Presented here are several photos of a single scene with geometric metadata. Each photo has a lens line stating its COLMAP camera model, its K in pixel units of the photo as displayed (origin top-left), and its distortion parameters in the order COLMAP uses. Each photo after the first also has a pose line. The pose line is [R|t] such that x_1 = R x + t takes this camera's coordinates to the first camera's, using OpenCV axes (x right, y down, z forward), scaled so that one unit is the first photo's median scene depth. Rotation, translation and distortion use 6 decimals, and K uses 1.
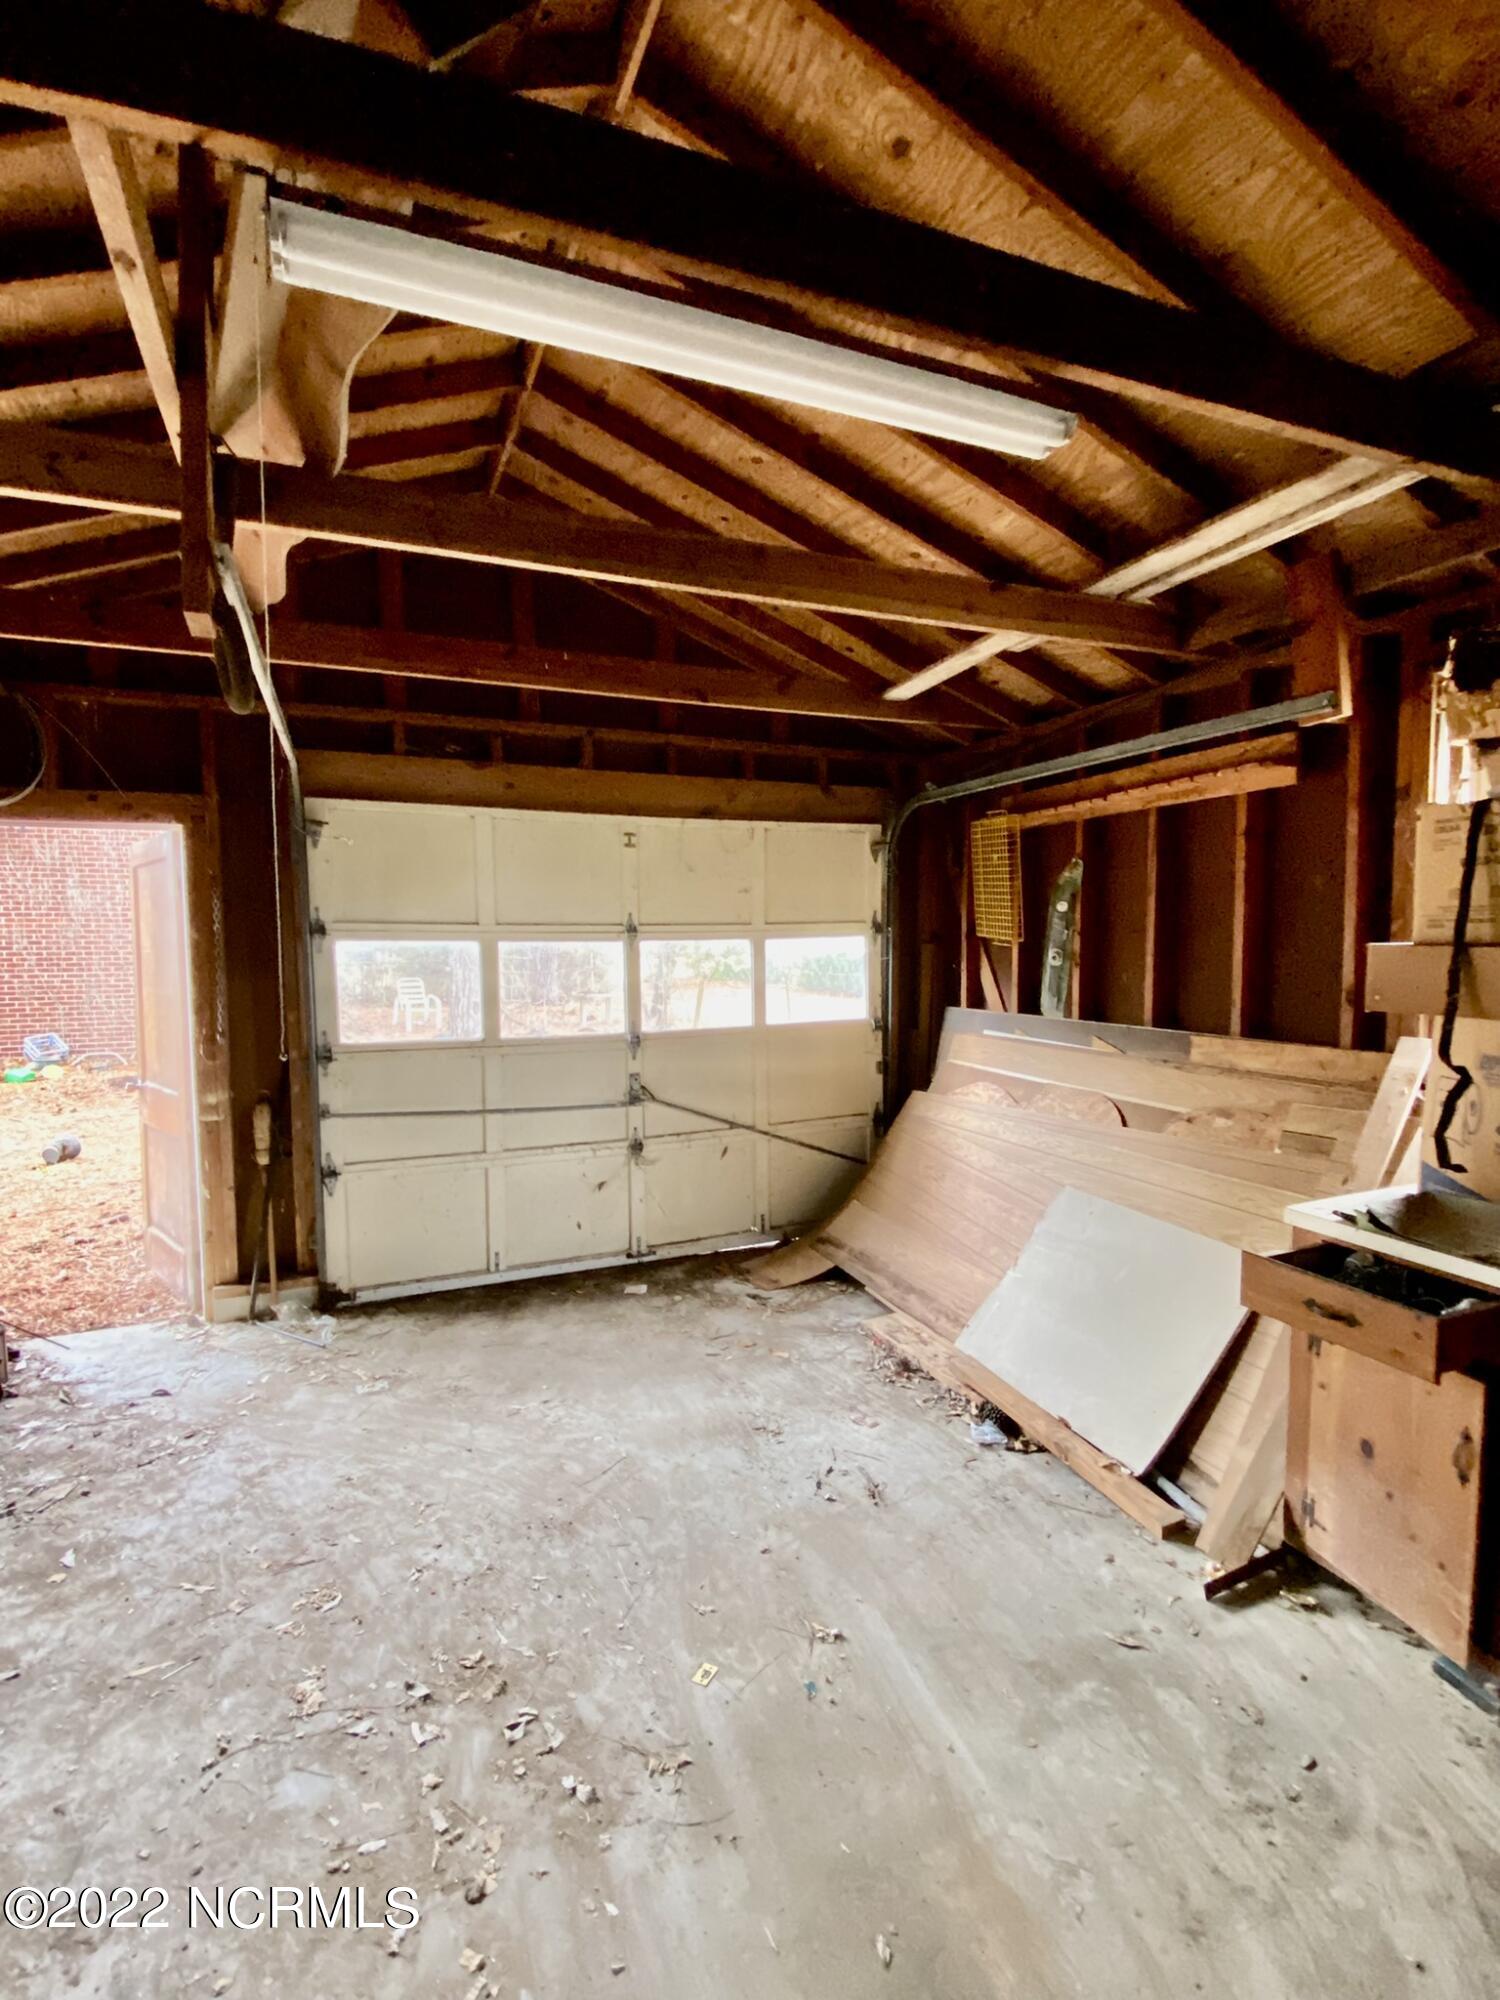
lens RADIAL K [[949.8, 0, 750.0], [0, 949.8, 1000.0], [0, 0, 1]] dist [-0.002650, -0.000782]
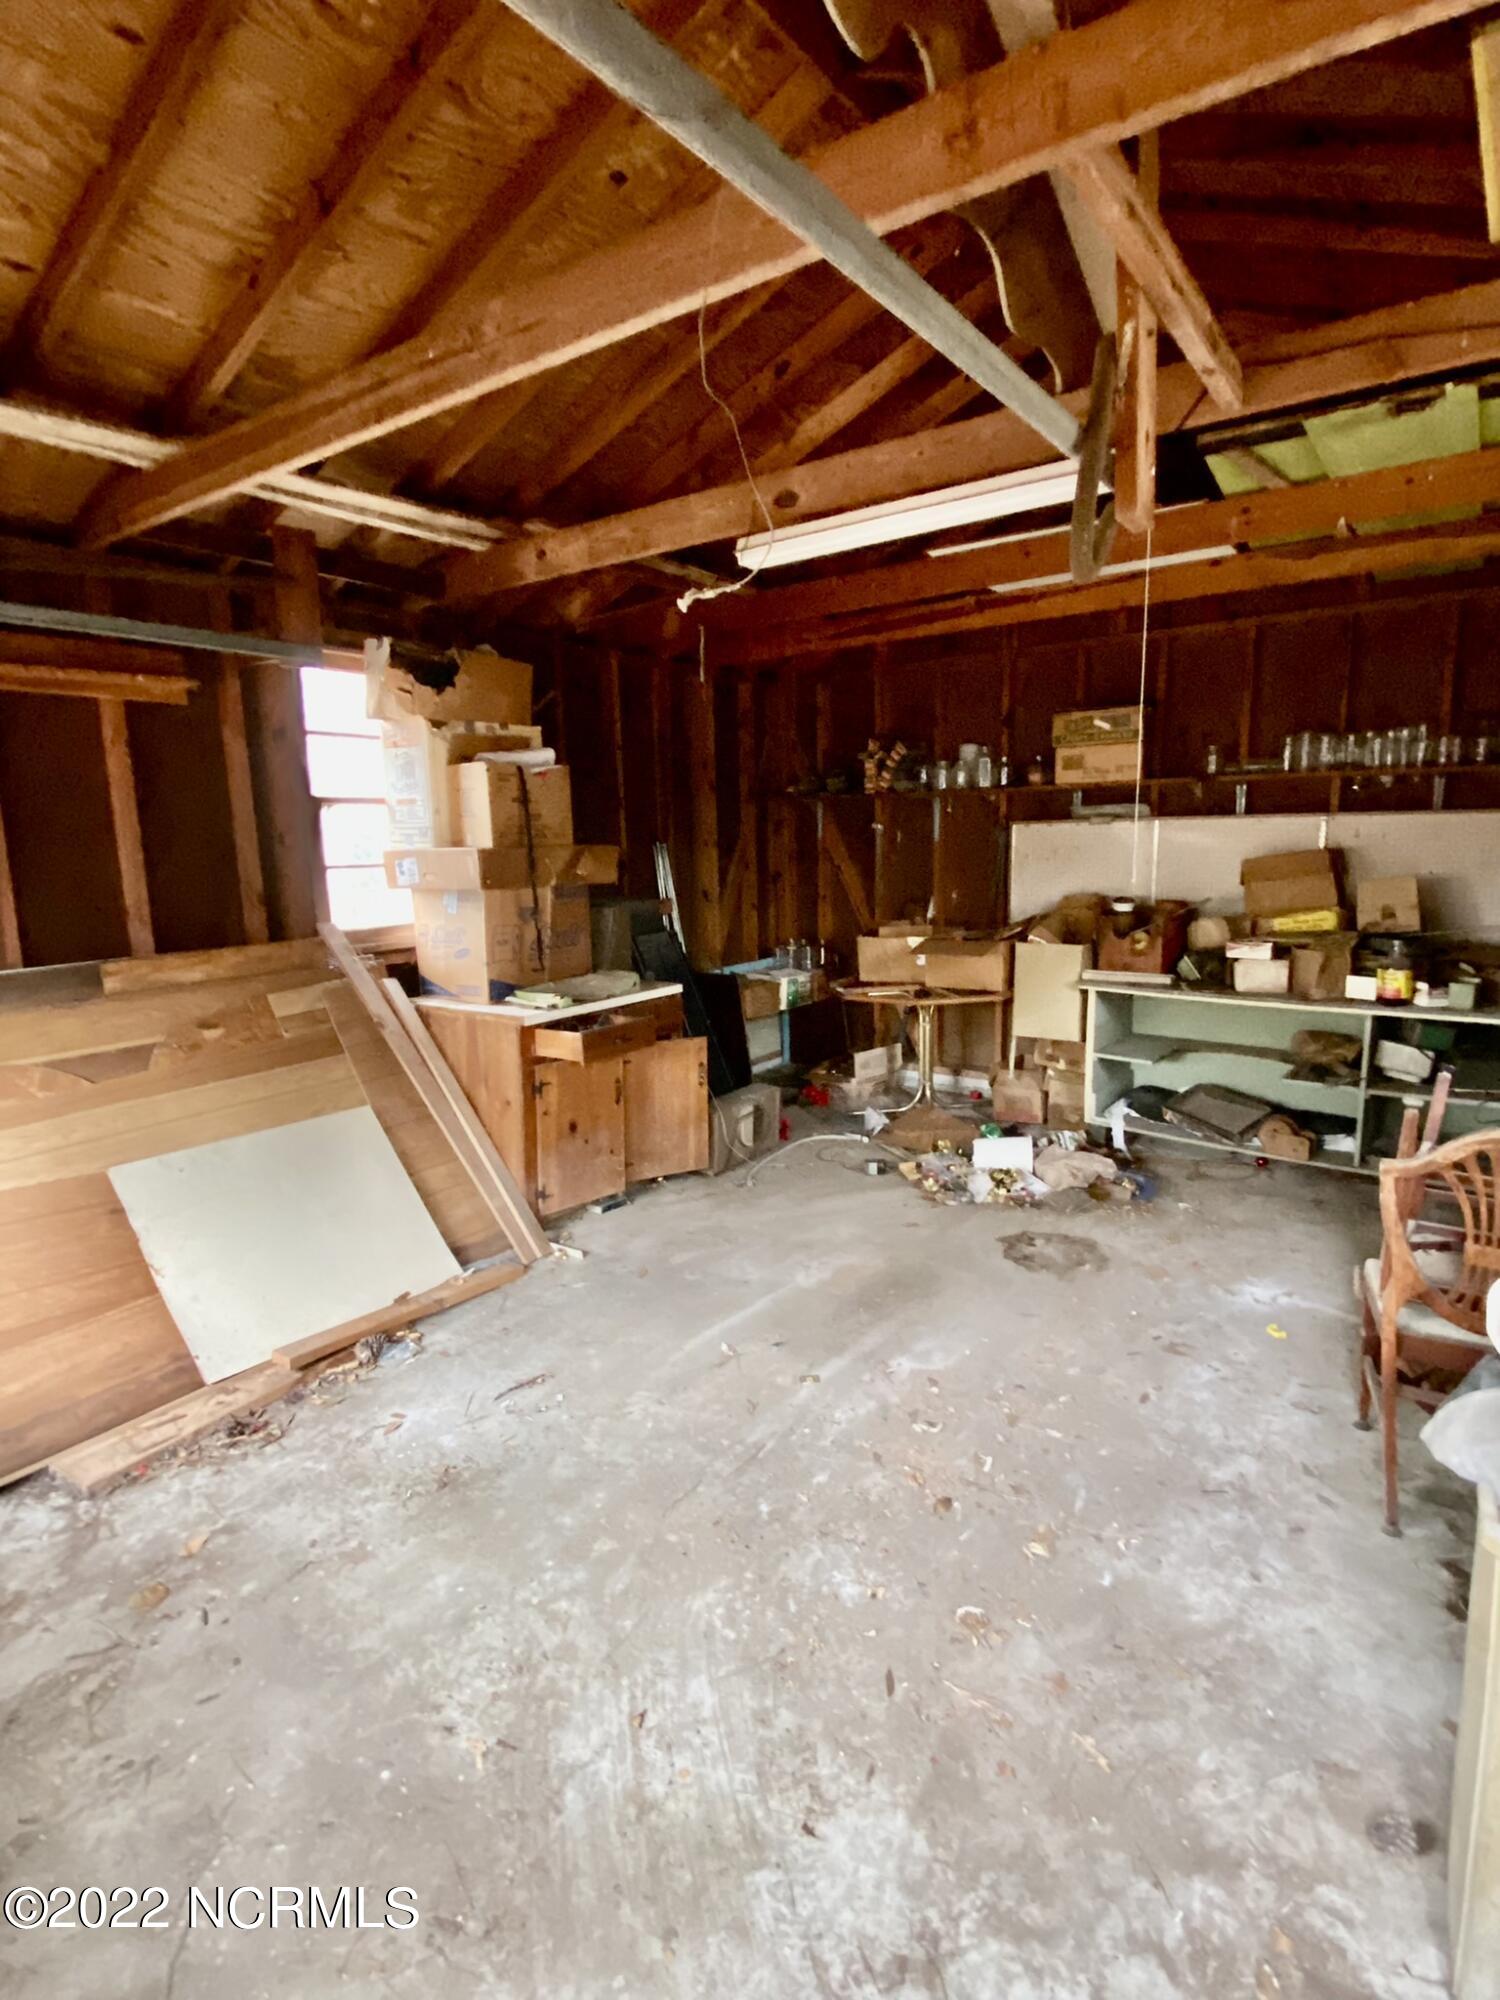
lens RADIAL K [[1003.3, 0, 750.0], [0, 1003.3, 1000.0], [0, 0, 1]] dist [0.001592, -0.000148]
pose [[-0.508741, -0.123084, 0.852076, -0.814771], [0.096276, 0.975385, 0.198379, -0.073434], [-0.855520, 0.182958, -0.484368, 1.180582]]
